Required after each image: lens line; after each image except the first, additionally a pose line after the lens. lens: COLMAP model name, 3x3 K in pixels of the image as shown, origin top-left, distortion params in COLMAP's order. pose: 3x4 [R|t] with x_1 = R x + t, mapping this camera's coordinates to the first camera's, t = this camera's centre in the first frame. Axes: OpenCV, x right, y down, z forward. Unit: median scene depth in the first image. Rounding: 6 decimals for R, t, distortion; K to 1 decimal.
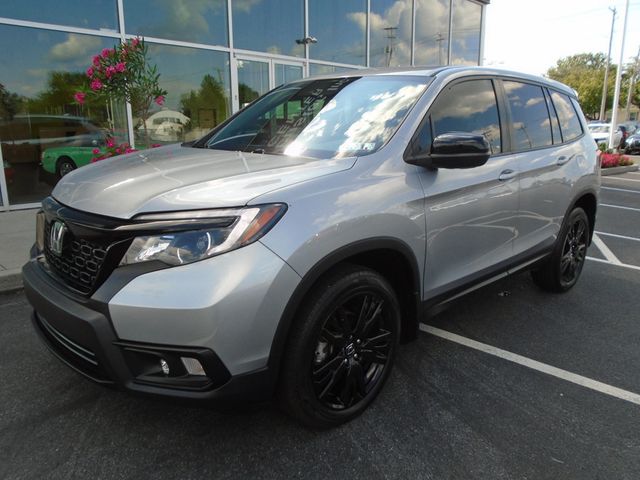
lens RADIAL K [[487.3, 0, 320.0], [0, 487.3, 238.0], [0, 0, 1]] dist [-0.009721, -0.000018]
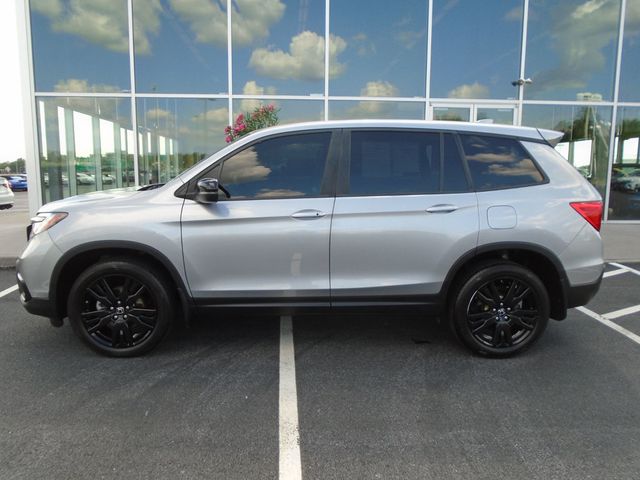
lens RADIAL K [[487.3, 0, 320.6], [0, 487.3, 239.8], [0, 0, 1]] dist [-0.009721, -0.000018]
pose [[0.756315, 0.104985, -0.645729, 0.382498], [-0.153567, 0.987951, -0.019242, -0.016647], [0.635929, 0.113716, 0.763324, 0.046977]]
